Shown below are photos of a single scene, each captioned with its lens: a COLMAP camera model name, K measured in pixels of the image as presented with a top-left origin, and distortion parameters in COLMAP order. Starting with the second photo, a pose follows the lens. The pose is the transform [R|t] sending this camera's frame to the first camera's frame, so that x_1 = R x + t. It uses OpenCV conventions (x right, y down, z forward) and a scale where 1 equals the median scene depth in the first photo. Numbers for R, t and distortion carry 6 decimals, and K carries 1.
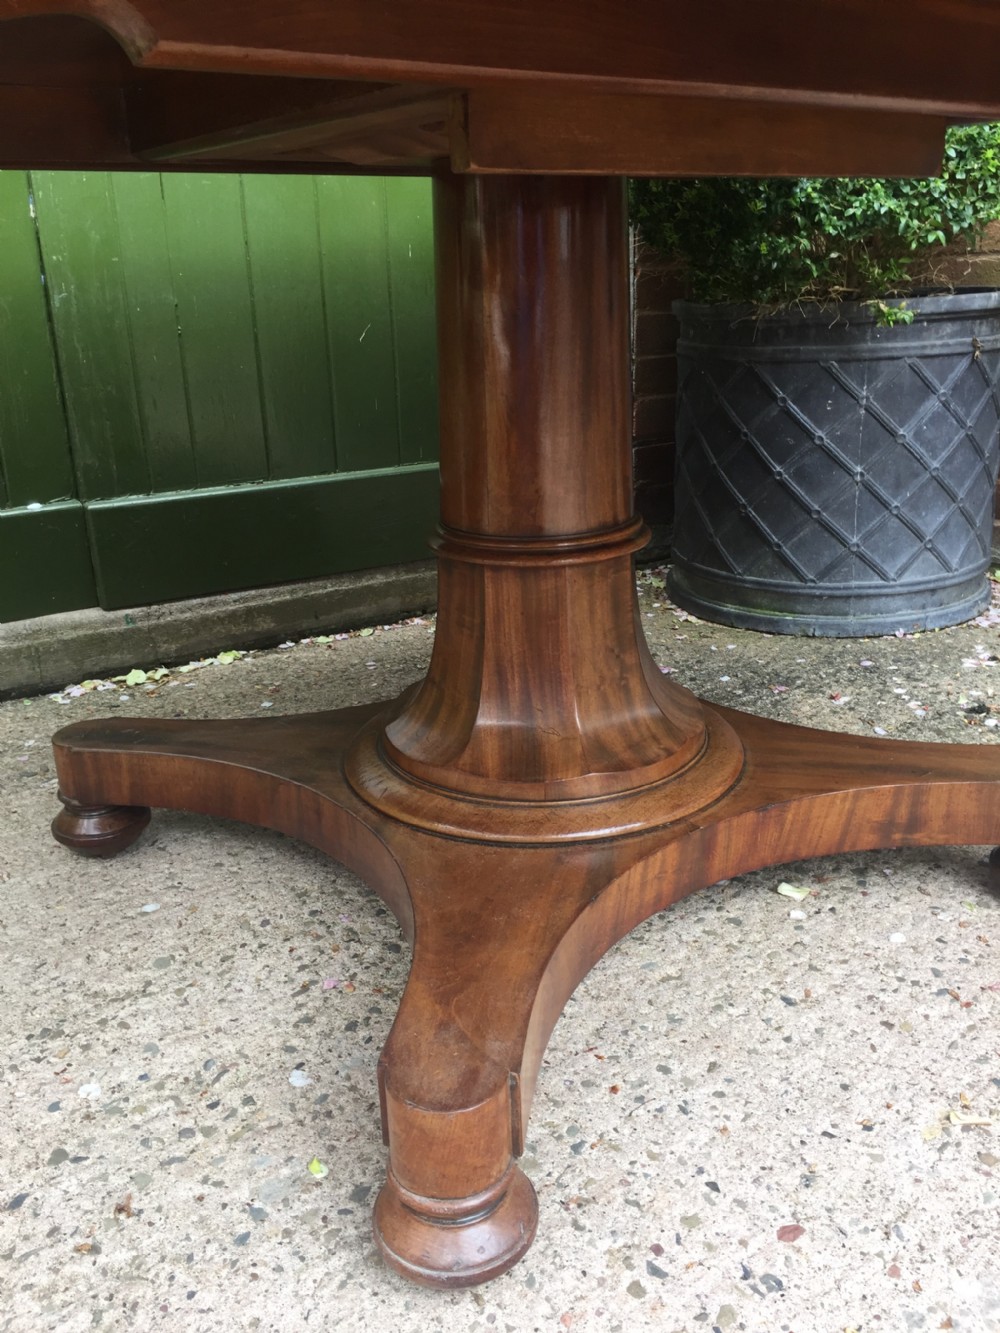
lens RADIAL K [[1145.8, 0, 501.7], [0, 1145.8, 668.0], [0, 0, 1]] dist [0.079094, -0.118274]
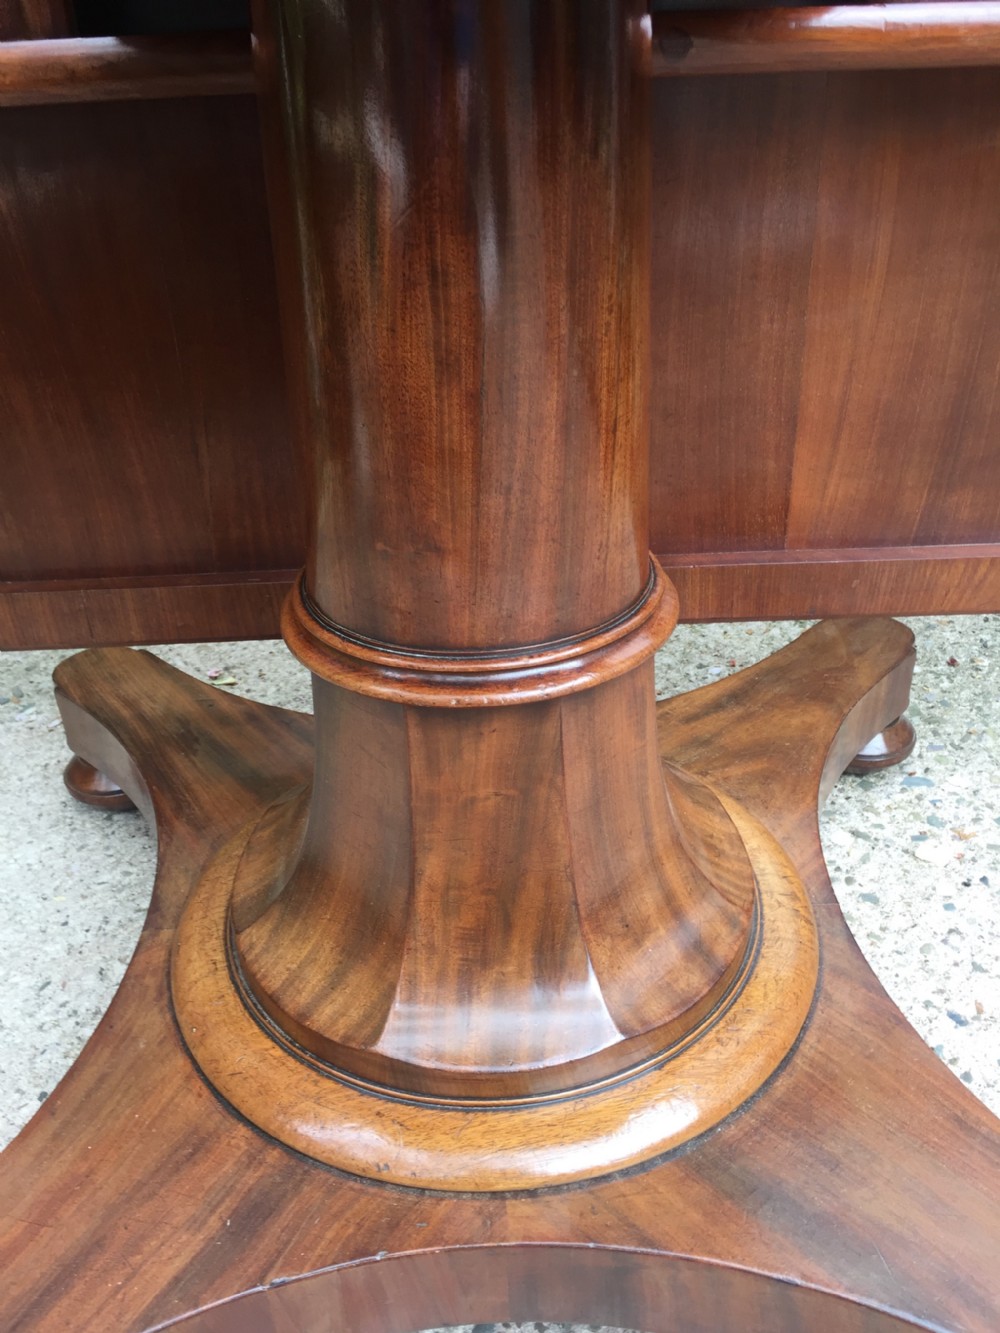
lens RADIAL K [[1145.8, 0, 494.0], [0, 1145.8, 665.2], [0, 0, 1]] dist [0.079094, -0.118274]
pose [[0.999333, -0.029522, 0.021481, -0.090926], [0.025121, 0.982944, 0.182182, -0.115969], [-0.026493, -0.181521, 0.983030, 0.227118]]
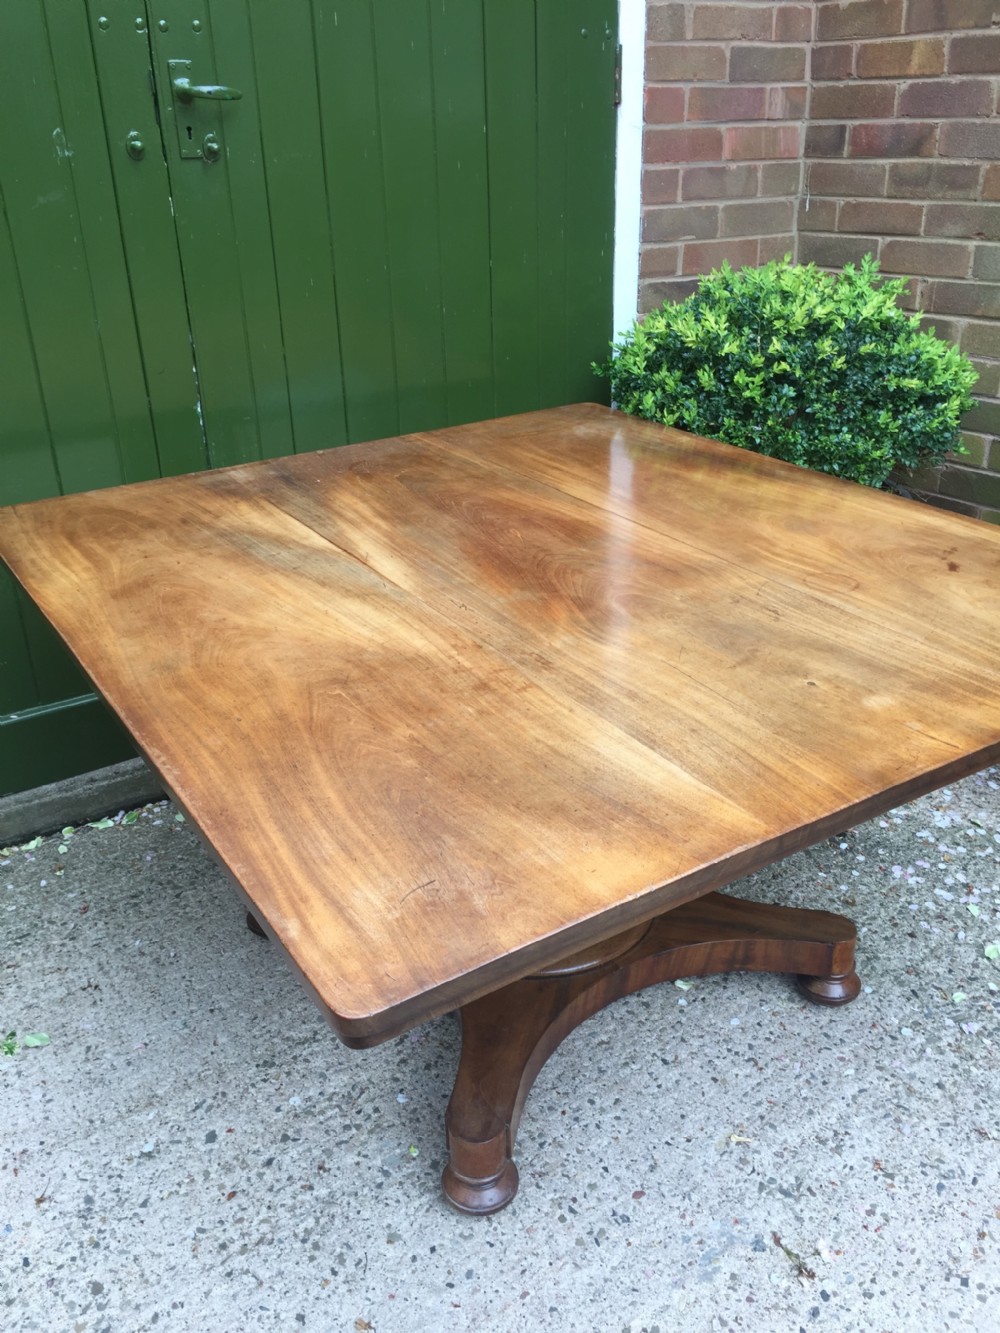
lens RADIAL K [[1145.8, 0, 500.6], [0, 1145.8, 668.7], [0, 0, 1]] dist [0.079094, -0.118274]
pose [[0.998909, 0.024977, -0.039456, 0.042241], [-0.020510, 0.993742, 0.109803, -0.506882], [0.041952, -0.108874, 0.993170, -0.734517]]
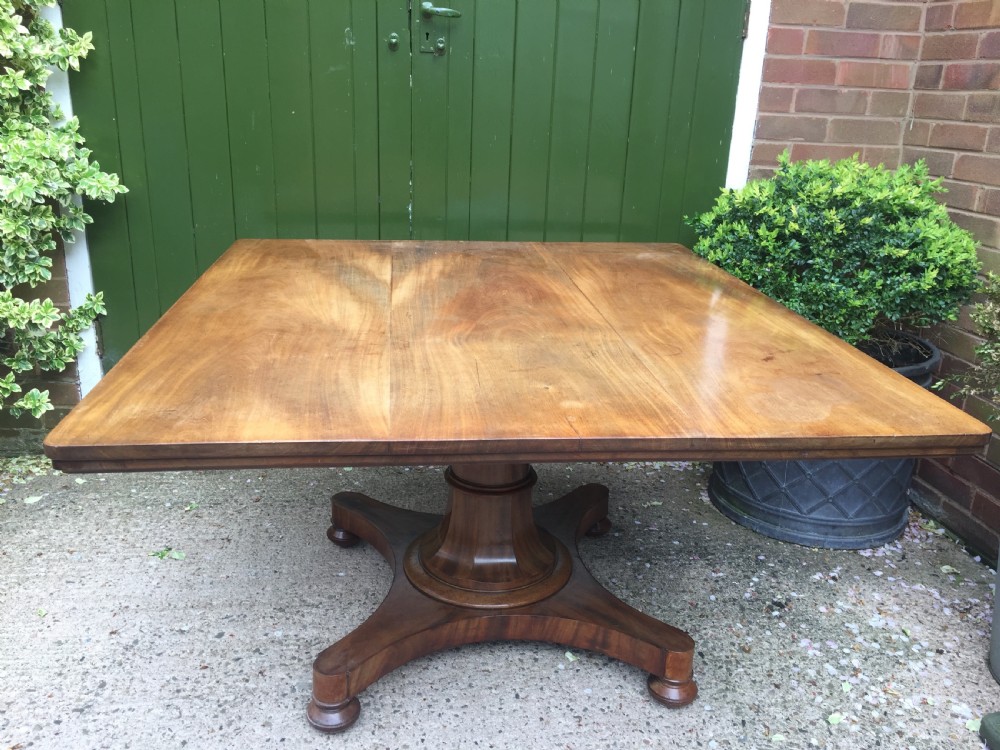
lens RADIAL K [[859.5, 0, 500.4], [0, 859.5, 369.9], [0, 0, 1]] dist [0.079094, -0.118274]
pose [[0.877920, 0.209199, -0.430688, 0.824392], [-0.217026, 0.975657, 0.031520, -0.415177], [0.426798, 0.065799, 0.901950, -0.679892]]
